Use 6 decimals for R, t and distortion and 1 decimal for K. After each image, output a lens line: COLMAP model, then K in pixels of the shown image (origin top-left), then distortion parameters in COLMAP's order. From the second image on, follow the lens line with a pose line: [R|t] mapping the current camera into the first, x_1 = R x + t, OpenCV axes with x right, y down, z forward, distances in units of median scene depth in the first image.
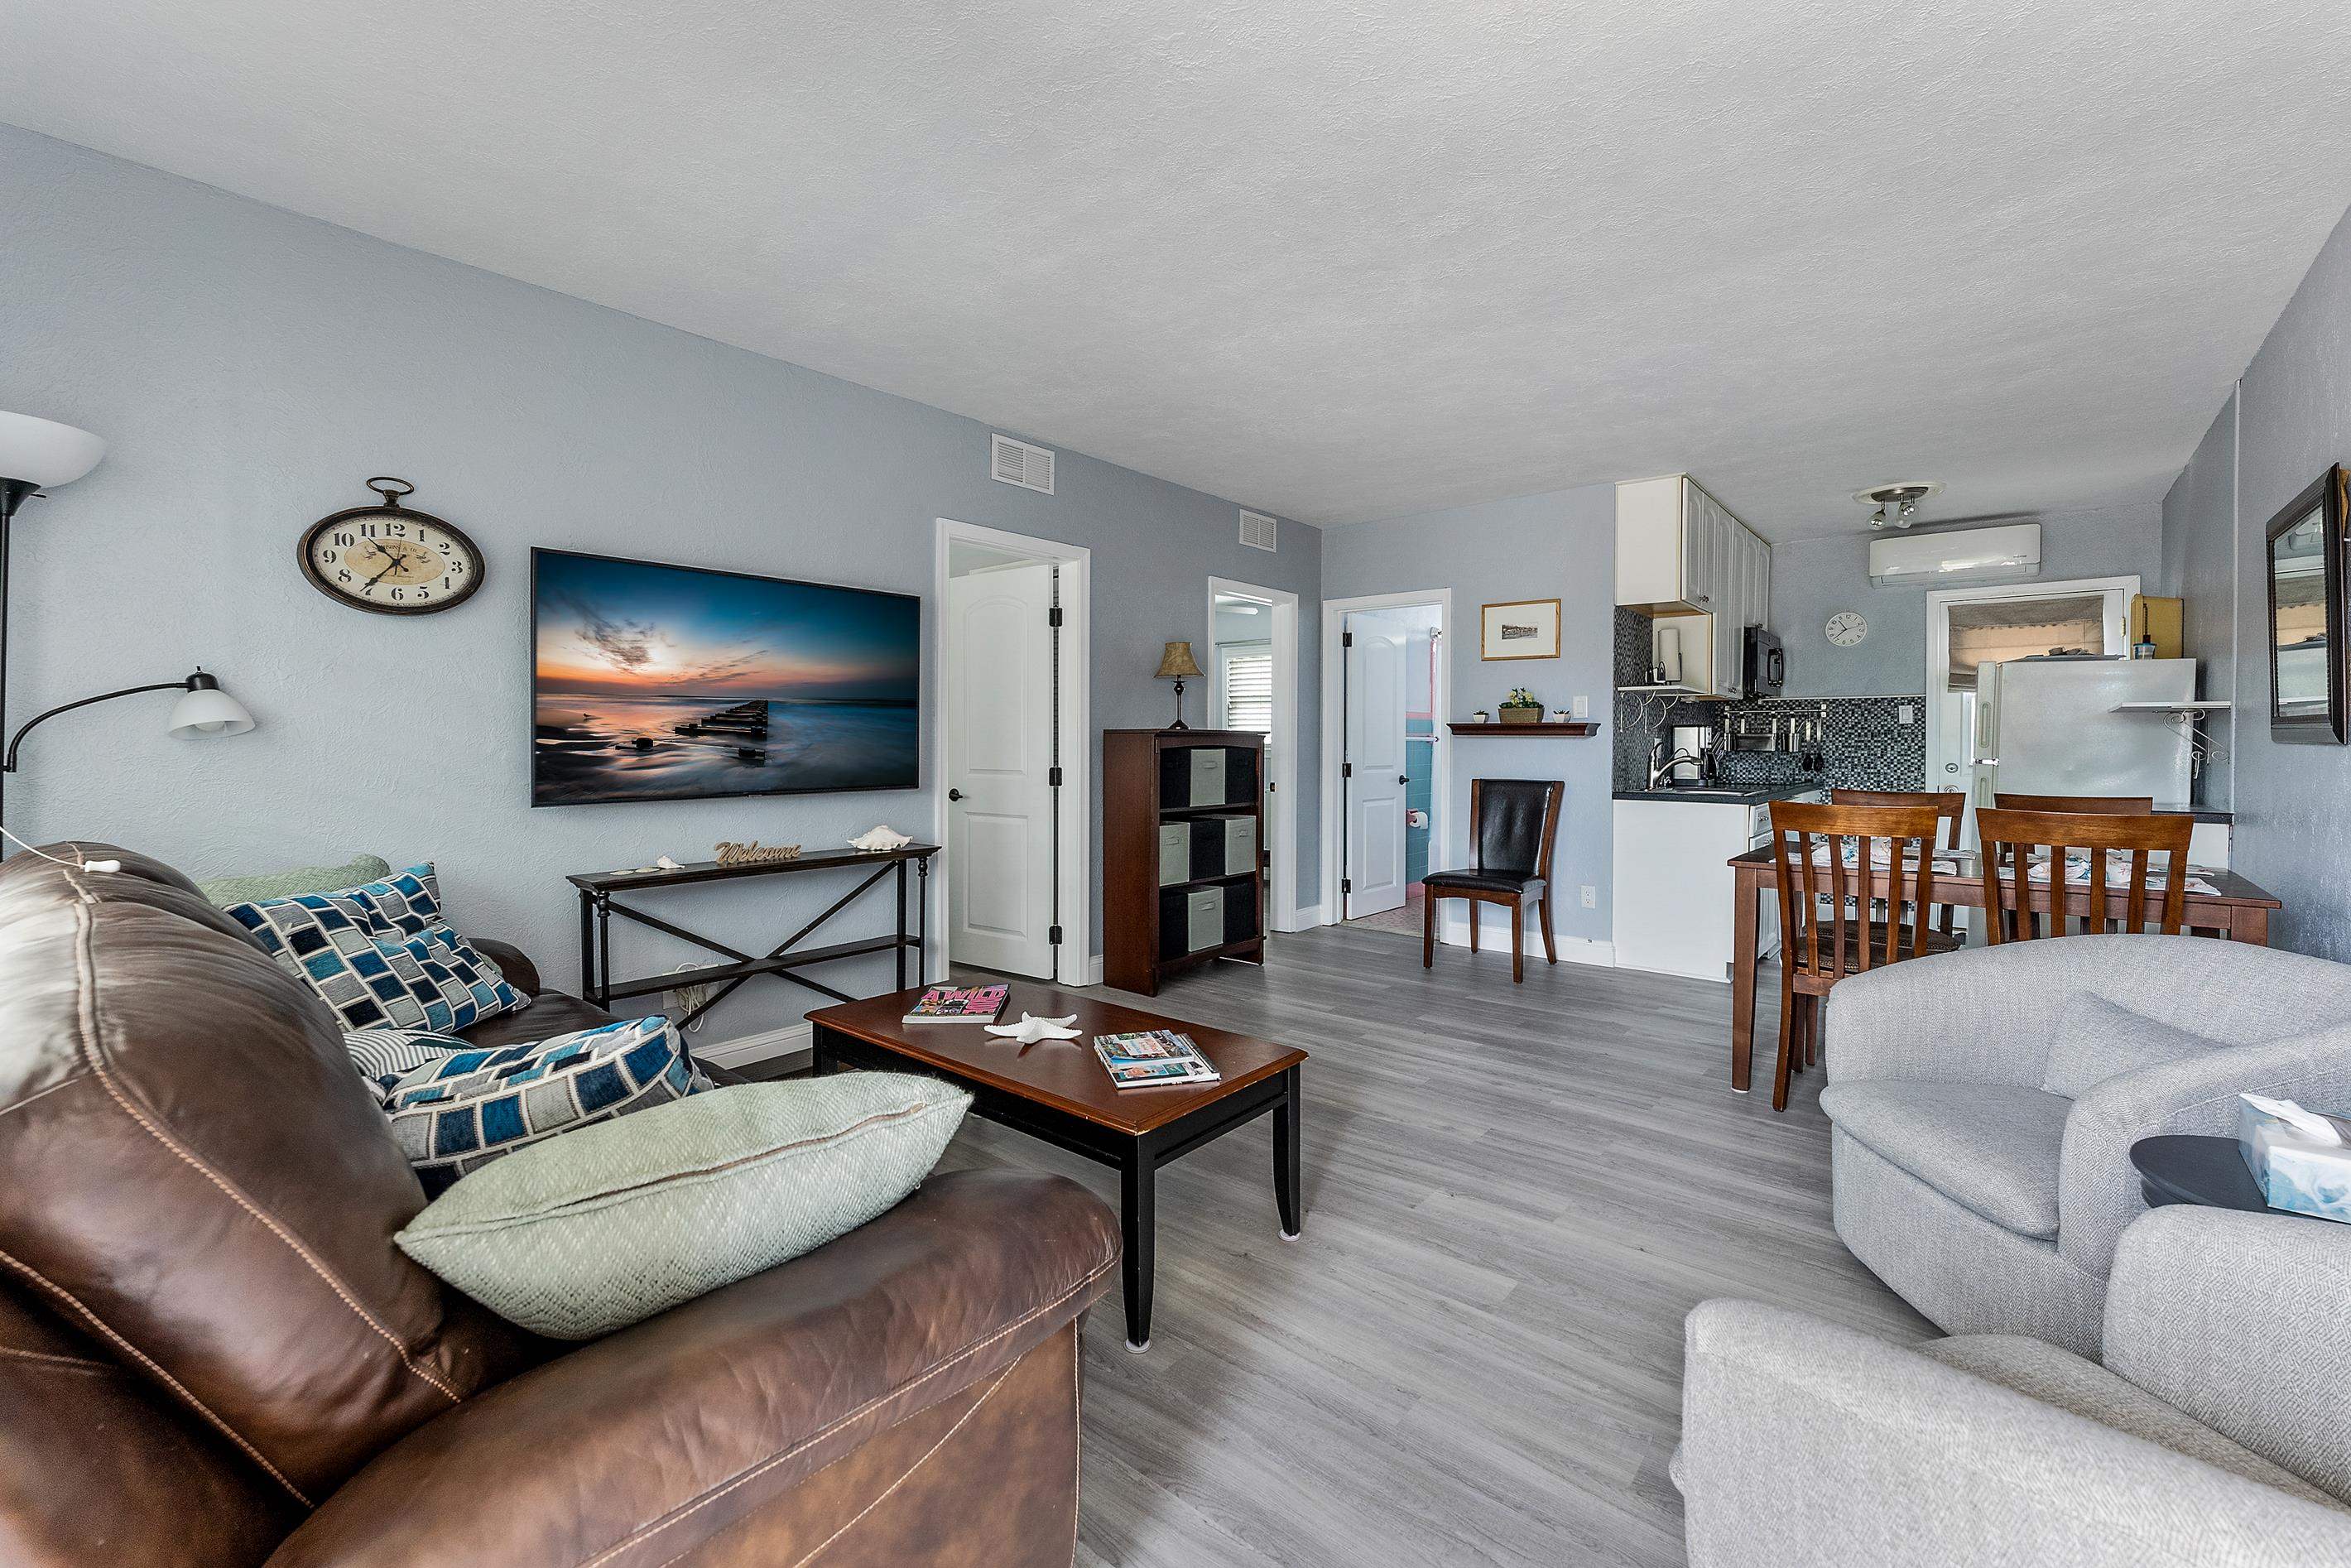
lens RADIAL K [[937.3, 0, 1090.7], [0, 937.3, 759.7], [0, 0, 1]] dist [-0.006564, 0.001436]
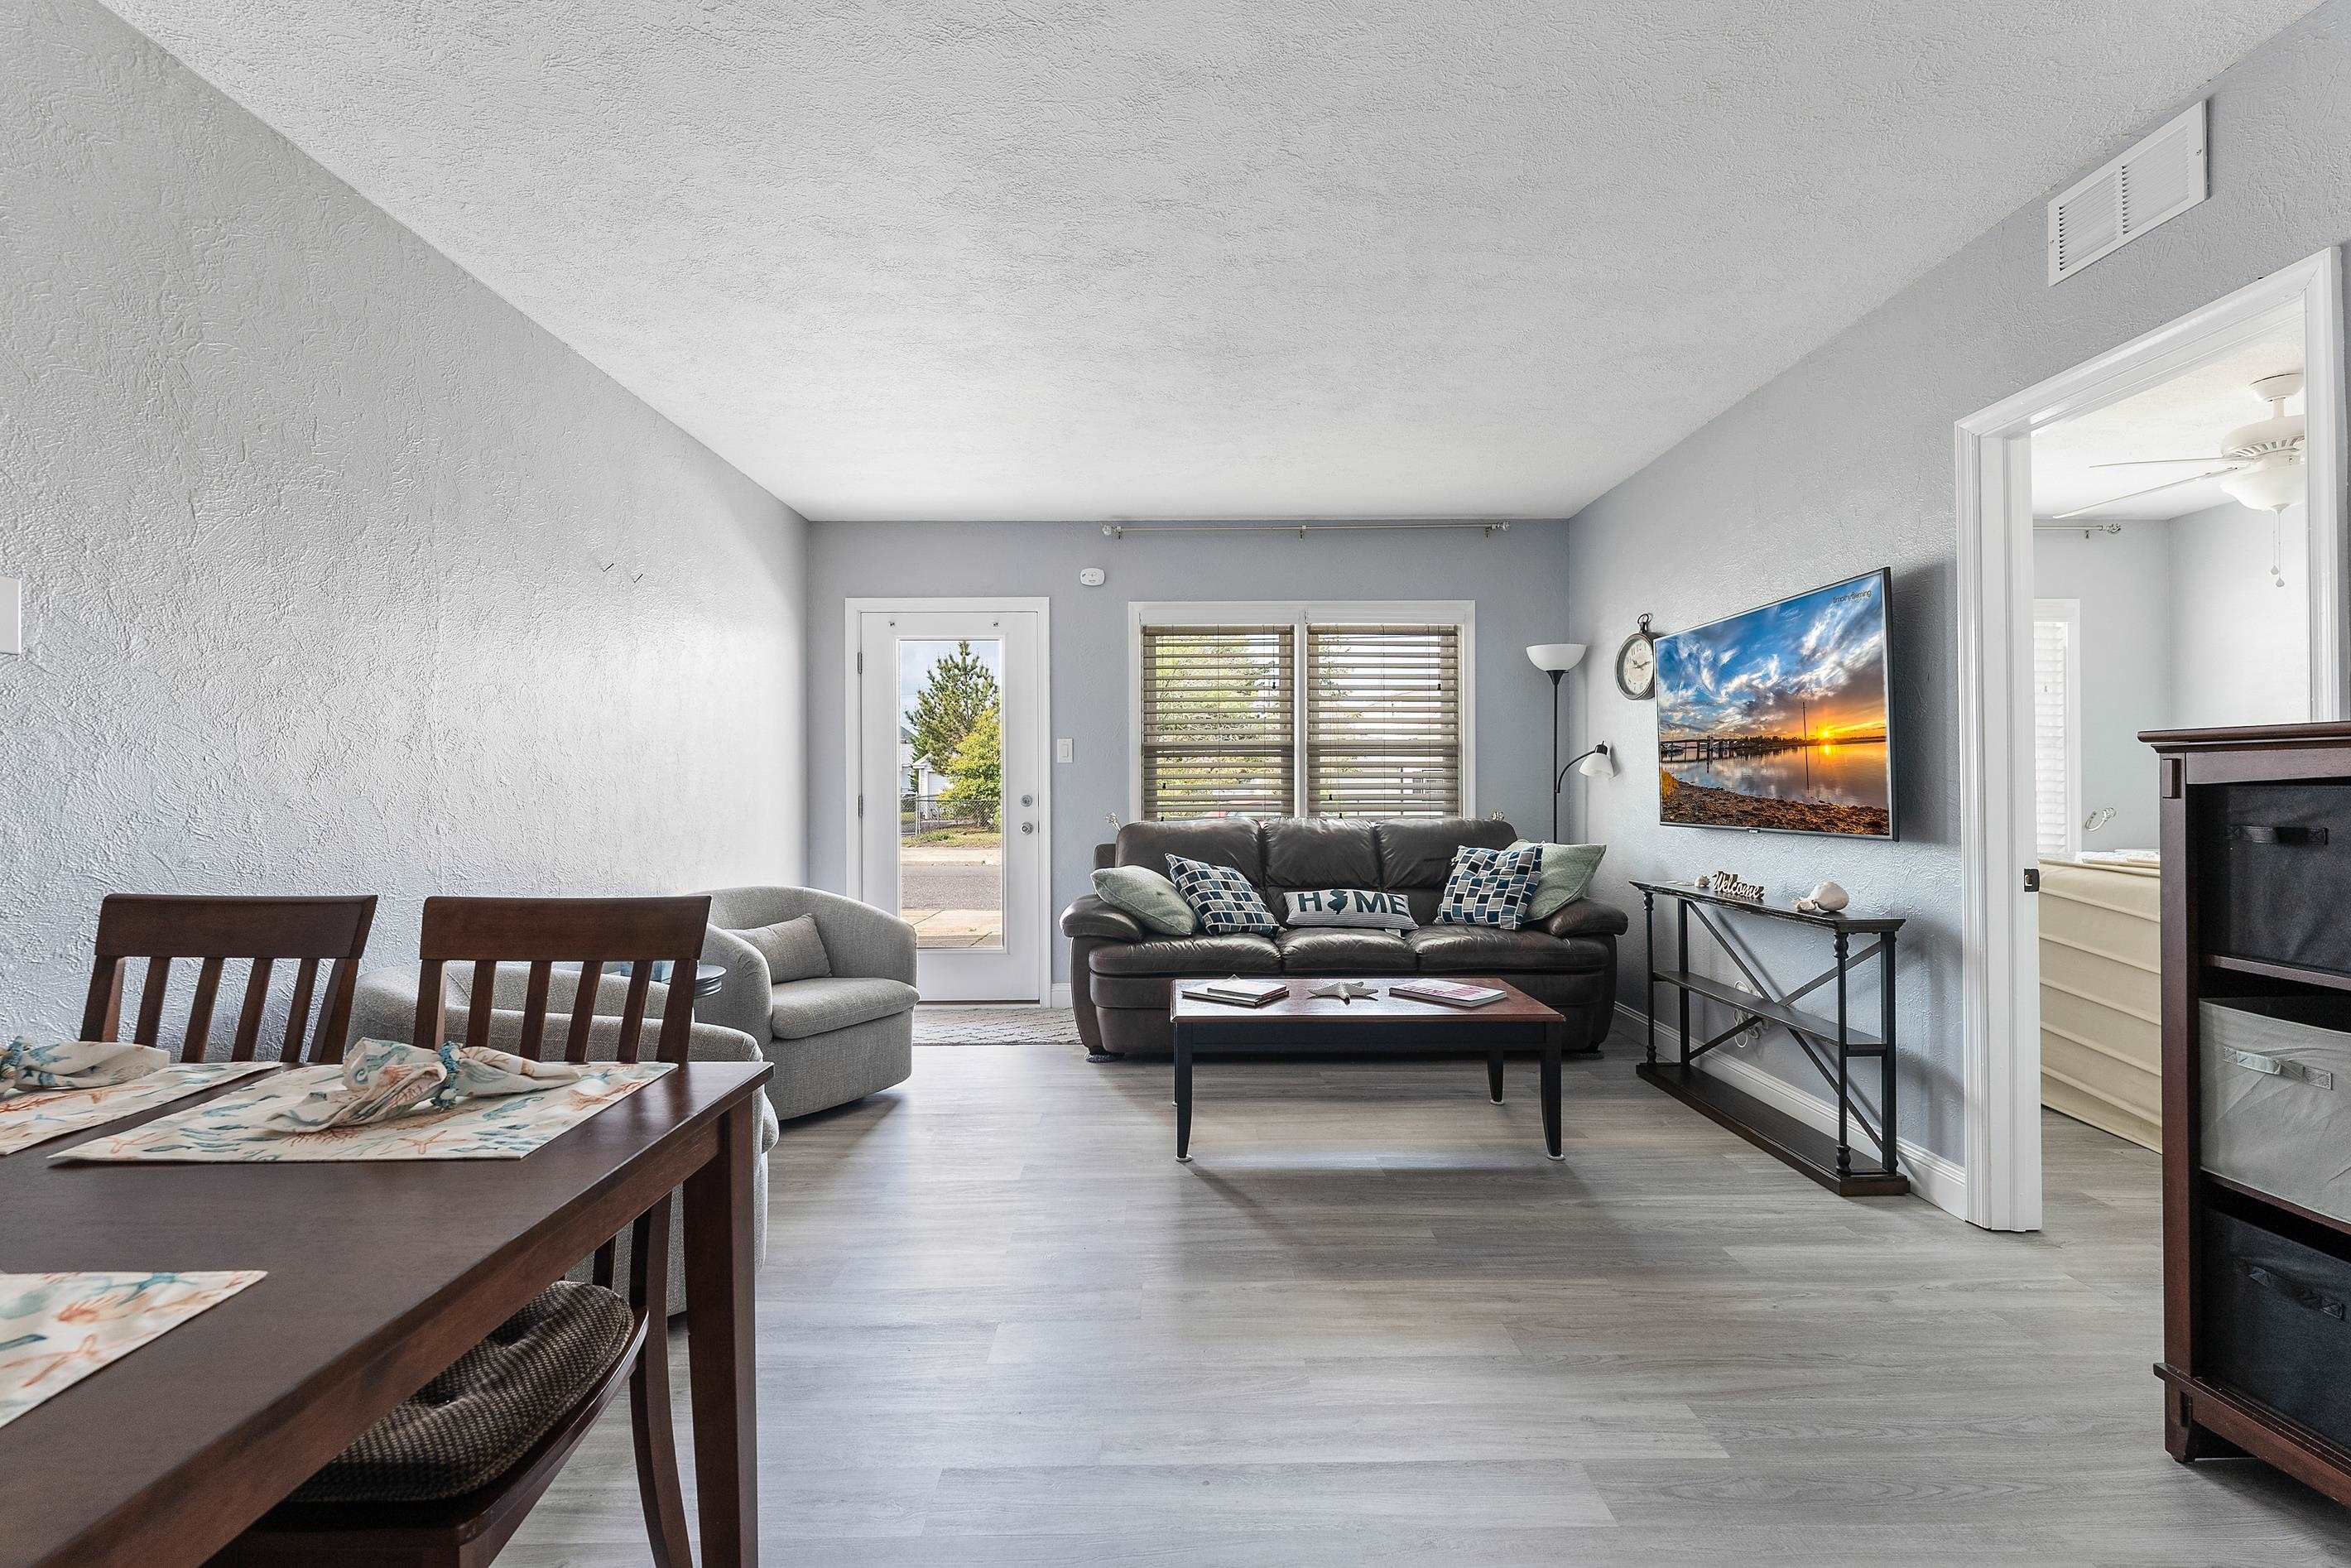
lens RADIAL K [[978.0, 0, 1177.7], [0, 978.0, 782.6], [0, 0, 1]] dist [-0.006042, 0.000185]
pose [[-0.697583, 0.001909, -0.716502, 0.563275], [-0.010074, 0.999871, 0.012471, -0.010638], [0.716434, 0.015918, -0.697474, 0.914750]]
